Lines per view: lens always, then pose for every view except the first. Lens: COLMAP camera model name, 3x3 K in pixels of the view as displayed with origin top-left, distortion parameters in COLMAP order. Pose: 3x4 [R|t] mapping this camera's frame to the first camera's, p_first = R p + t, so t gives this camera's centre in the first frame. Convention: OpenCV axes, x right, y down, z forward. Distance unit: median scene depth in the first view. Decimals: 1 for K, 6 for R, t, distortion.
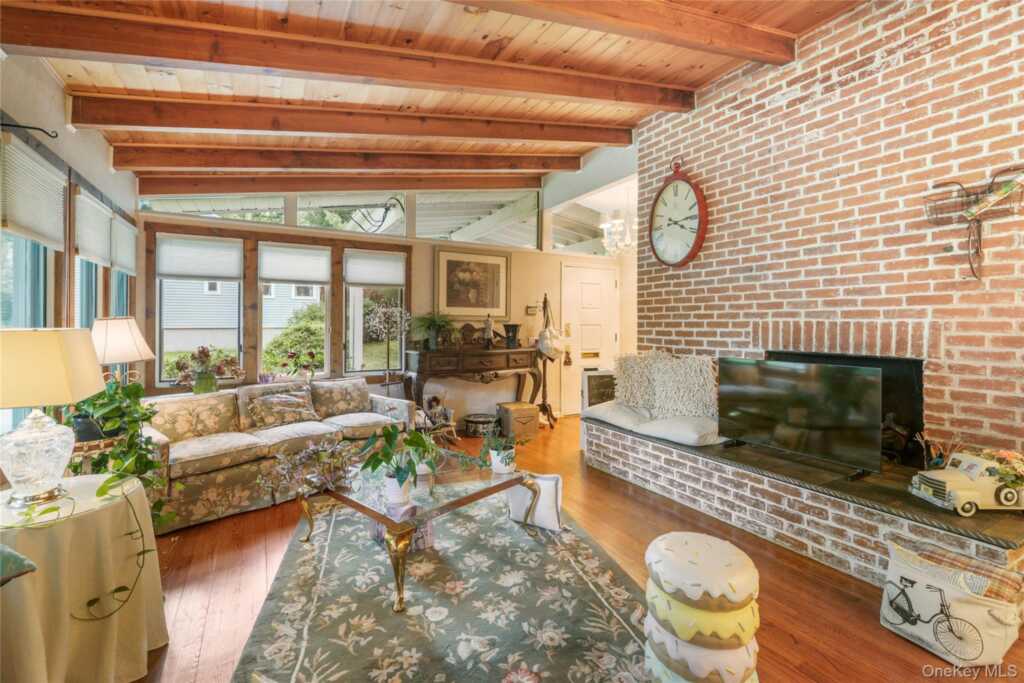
lens RADIAL K [[496.9, 0, 537.6], [0, 496.9, 328.5], [0, 0, 1]] dist [-0.001467, -0.000670]
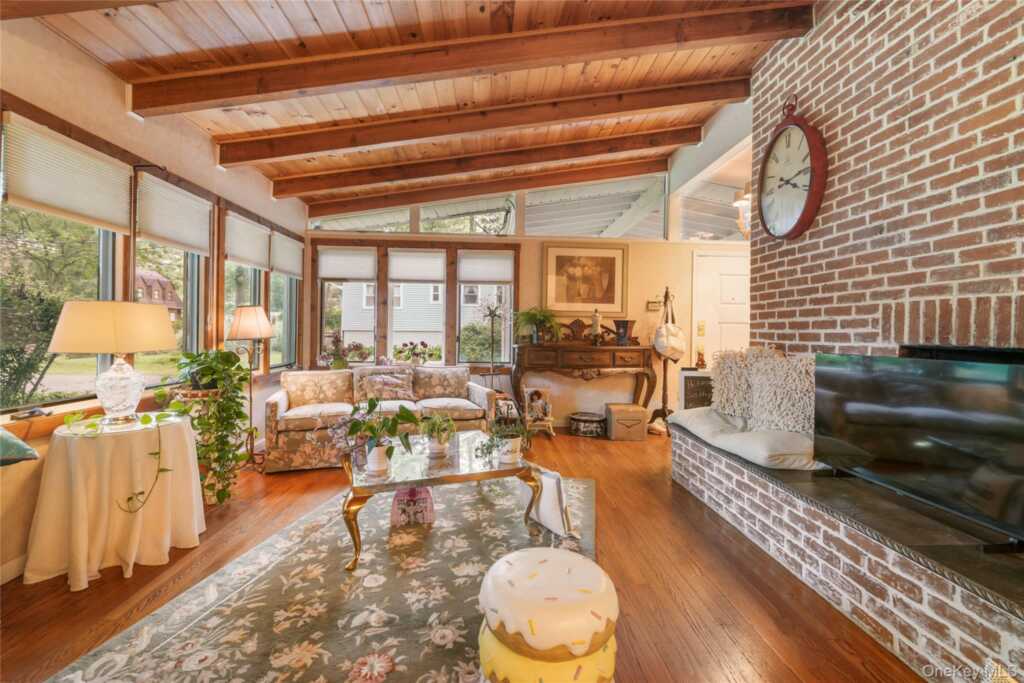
lens RADIAL K [[482.7, 0, 510.7], [0, 482.7, 336.9], [0, 0, 1]] dist [-0.002098, -0.000097]
pose [[0.875399, 0.012153, -0.483249, 0.315590], [-0.014342, 0.999897, -0.000834, 0.042035], [0.483189, 0.007661, 0.875483, 0.159854]]
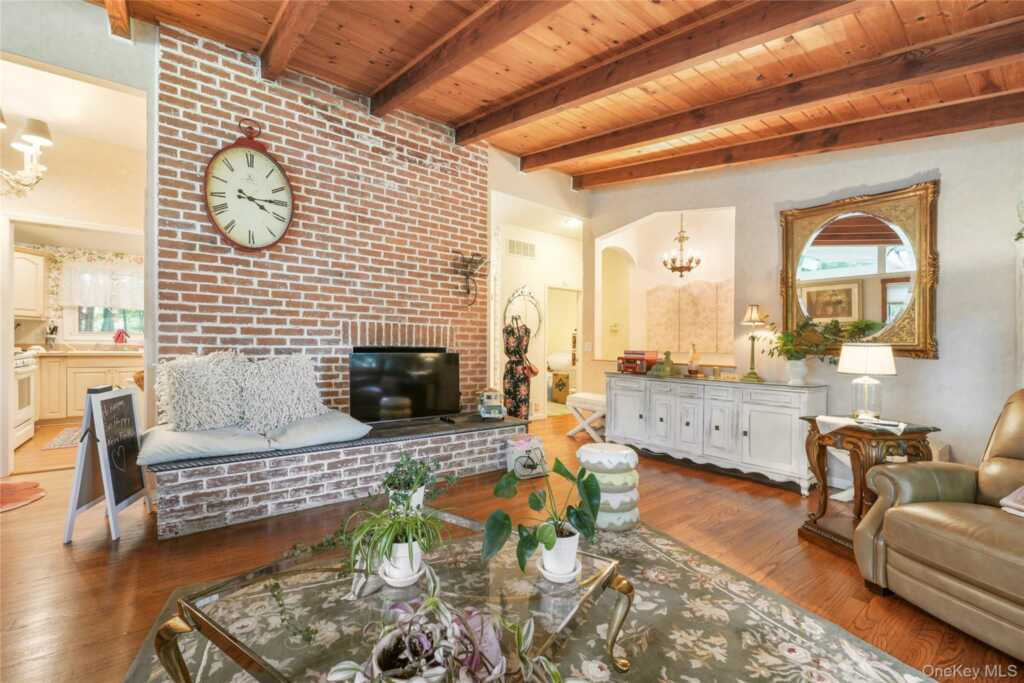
lens RADIAL K [[413.2, 0, 503.5], [0, 413.2, 347.1], [0, 0, 1]] dist [0.000303, -0.000038]
pose [[-0.125863, -0.012177, 0.991973, -0.560700], [-0.003926, 0.999923, 0.011776, 0.033343], [-0.992040, -0.002412, -0.125901, 0.787290]]
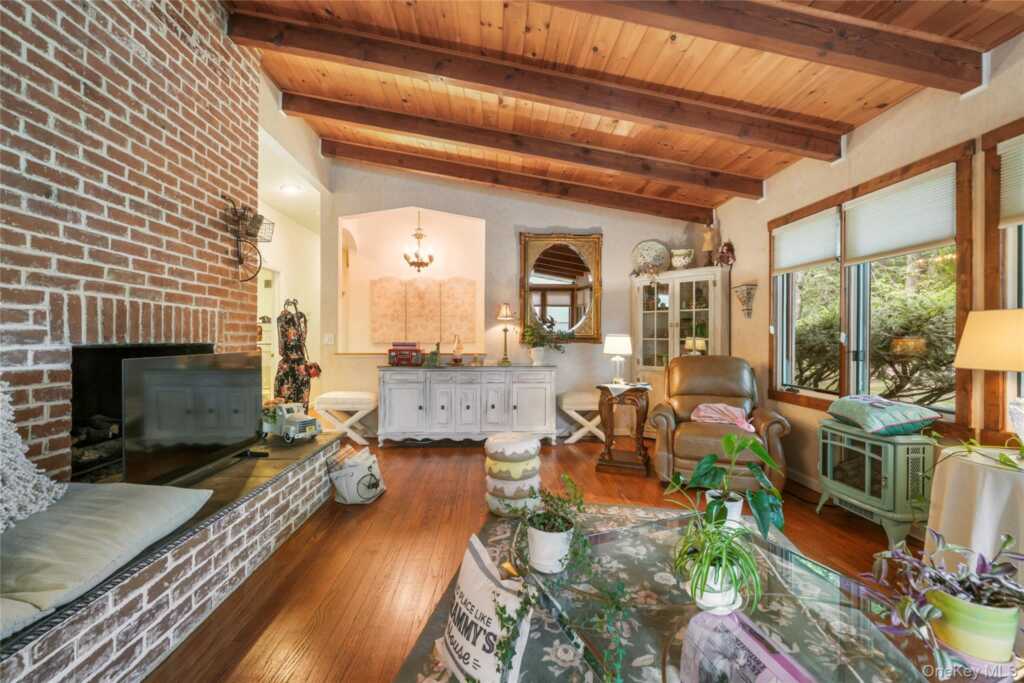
lens RADIAL K [[410.5, 0, 507.6], [0, 410.5, 334.7], [0, 0, 1]] dist [-0.002083, -0.000521]
pose [[-0.867662, -0.003221, 0.497145, -0.211810], [-0.001659, 0.999992, 0.003583, 0.029431], [-0.497153, 0.002283, -0.867660, 1.181355]]
